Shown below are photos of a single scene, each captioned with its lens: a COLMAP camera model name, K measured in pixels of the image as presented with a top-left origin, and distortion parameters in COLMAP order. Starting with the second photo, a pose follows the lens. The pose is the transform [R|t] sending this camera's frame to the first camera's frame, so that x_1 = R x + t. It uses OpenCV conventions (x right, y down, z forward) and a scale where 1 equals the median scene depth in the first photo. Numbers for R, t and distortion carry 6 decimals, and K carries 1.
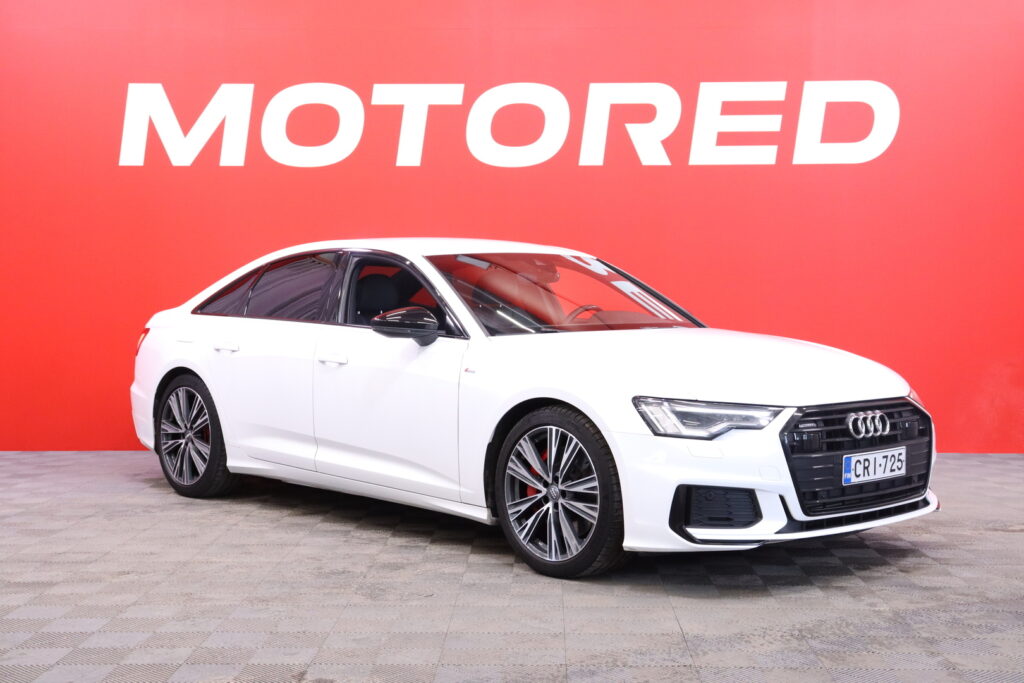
lens RADIAL K [[1496.6, 0, 509.9], [0, 1496.6, 345.1], [0, 0, 1]] dist [0.008098, 0.000000]
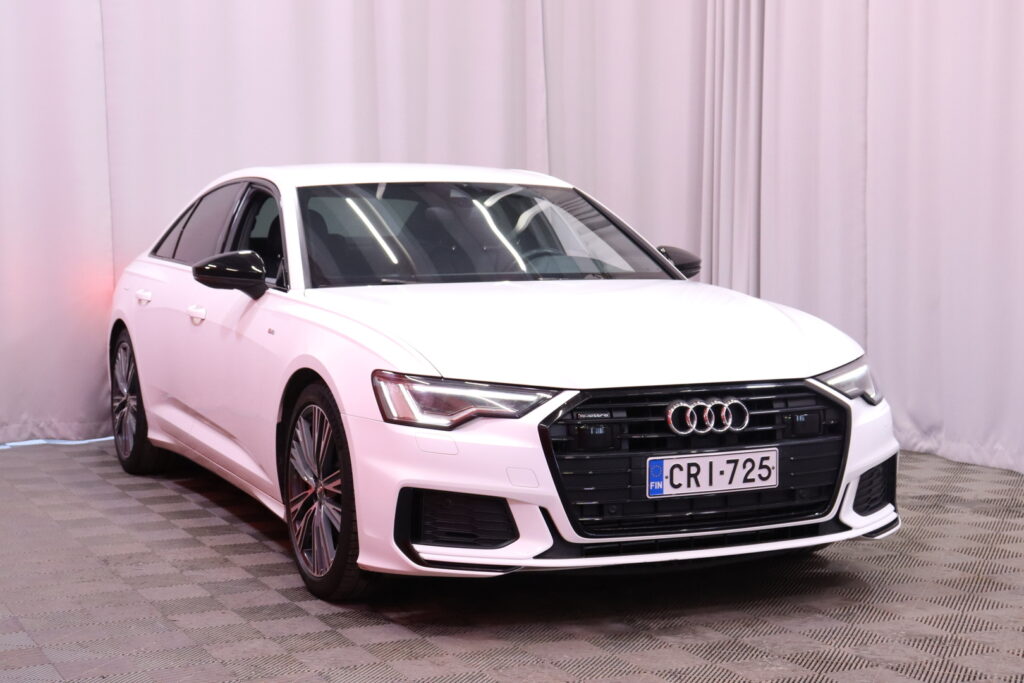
lens RADIAL K [[1835.2, 0, 517.5], [0, 1835.2, 341.6], [0, 0, 1]] dist [-0.117652, 0.000000]
pose [[0.948061, 0.020973, -0.317396, 0.442025], [-0.011589, 0.999439, 0.031423, -0.010500], [0.317877, -0.026113, 0.947772, 0.128448]]
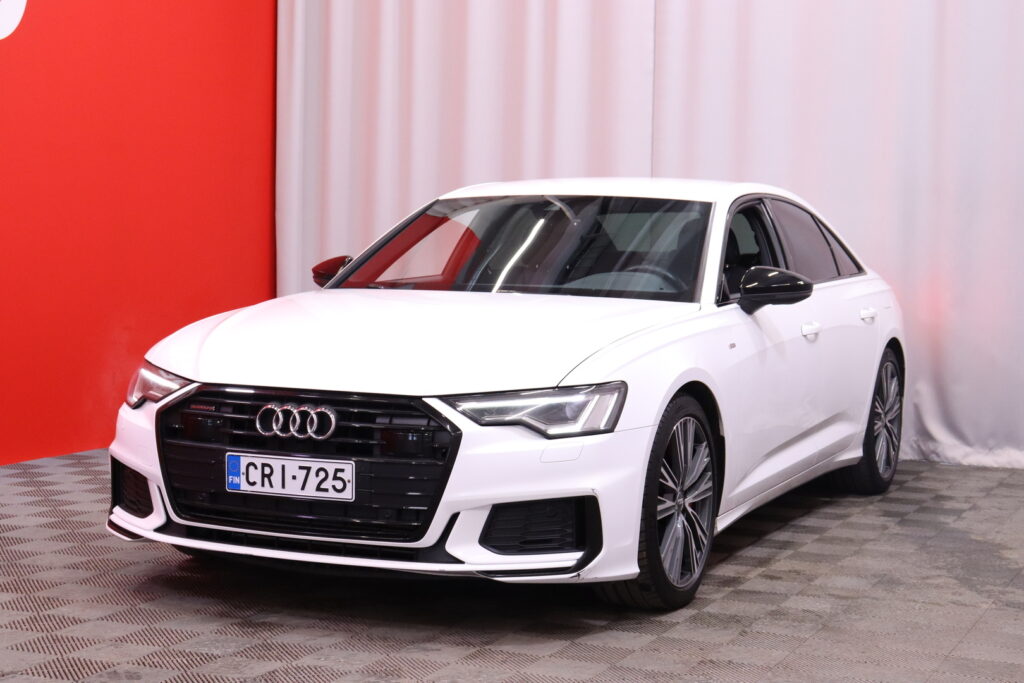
lens RADIAL K [[1865.4, 0, 516.0], [0, 1865.4, 344.1], [0, 0, 1]] dist [0.097658, 0.000000]
pose [[0.379600, 0.070471, -0.922463, 1.155402], [-0.058428, 0.996930, 0.052116, -0.040626], [0.923304, 0.034115, 0.382552, 0.759005]]
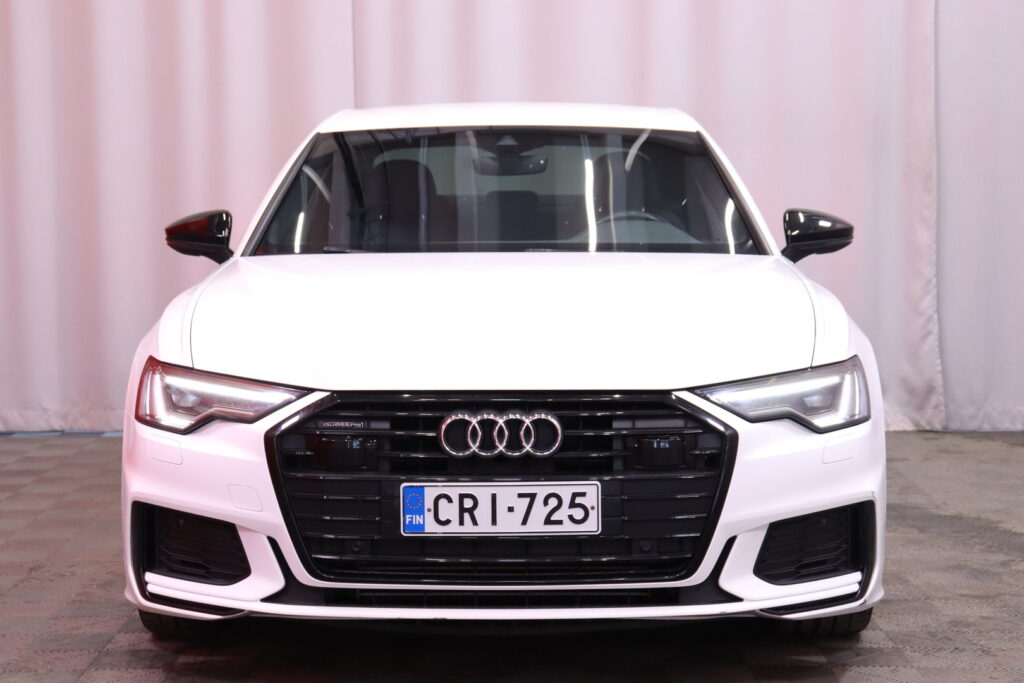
lens RADIAL K [[2167.6, 0, 514.1], [0, 2167.6, 349.4], [0, 0, 1]] dist [0.238357, 0.000000]
pose [[0.728738, 0.059496, -0.682203, 0.805248], [-0.027994, 0.997974, 0.057131, -0.024896], [0.684220, -0.022536, 0.728927, 0.425449]]
